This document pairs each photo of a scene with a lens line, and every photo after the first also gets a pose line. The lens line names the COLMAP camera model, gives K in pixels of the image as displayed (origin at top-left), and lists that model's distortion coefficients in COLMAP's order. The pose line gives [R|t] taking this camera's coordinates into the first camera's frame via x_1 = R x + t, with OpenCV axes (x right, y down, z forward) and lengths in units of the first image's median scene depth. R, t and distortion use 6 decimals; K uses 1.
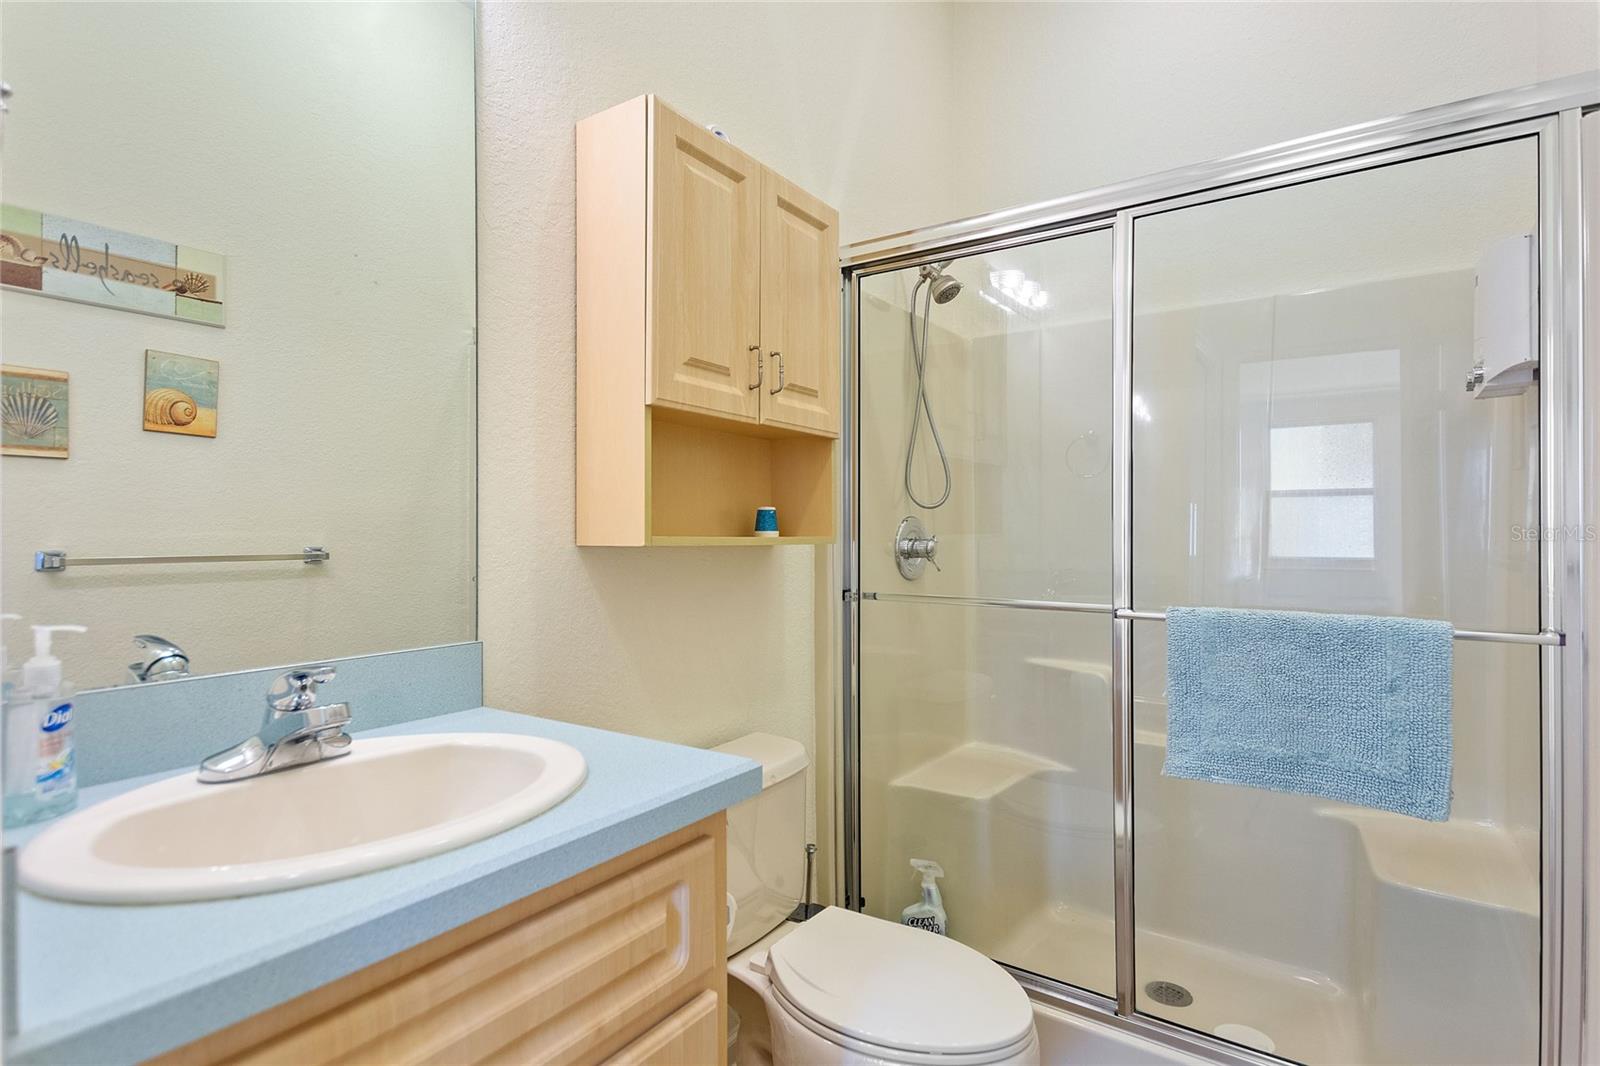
lens RADIAL K [[822.3, 0, 797.4], [0, 822.3, 525.1], [0, 0, 1]] dist [0.036000, -0.012028]
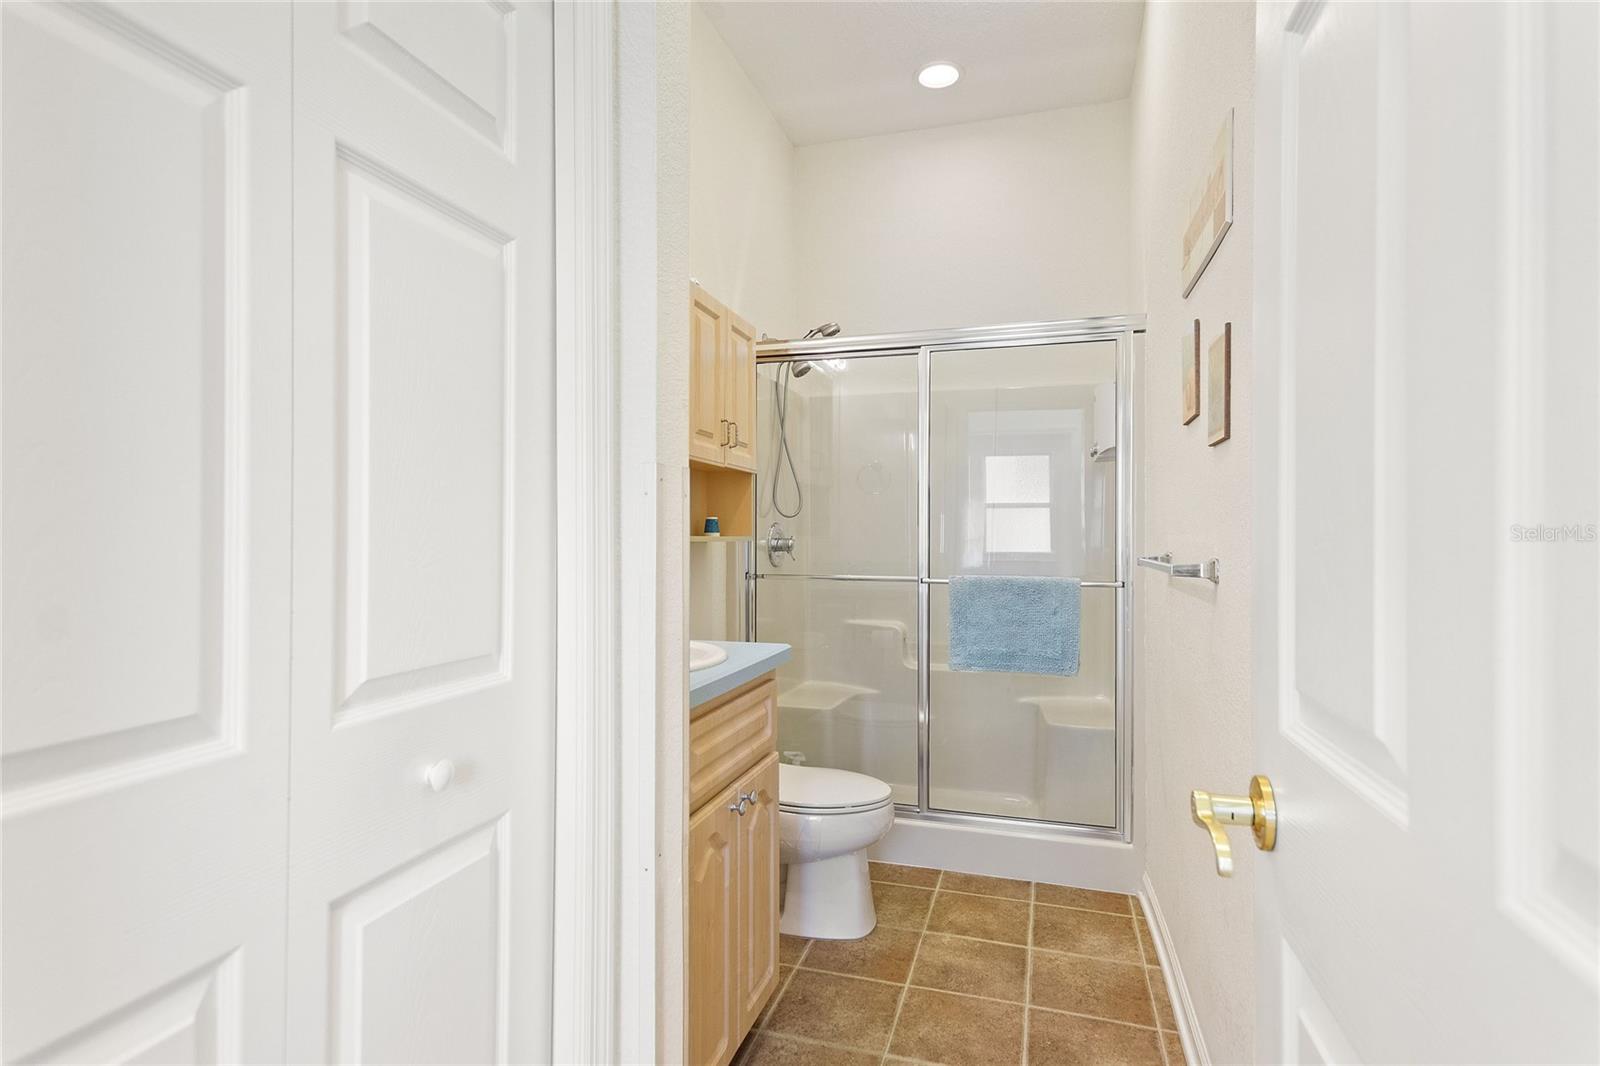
lens RADIAL K [[822.3, 0, 797.4], [0, 822.3, 525.1], [0, 0, 1]] dist [0.036000, -0.012028]
pose [[0.953786, 0.004264, 0.300455, -0.352394], [-0.003914, 0.999991, -0.001768, -0.004989], [-0.300460, 0.000510, 0.953794, -0.524140]]
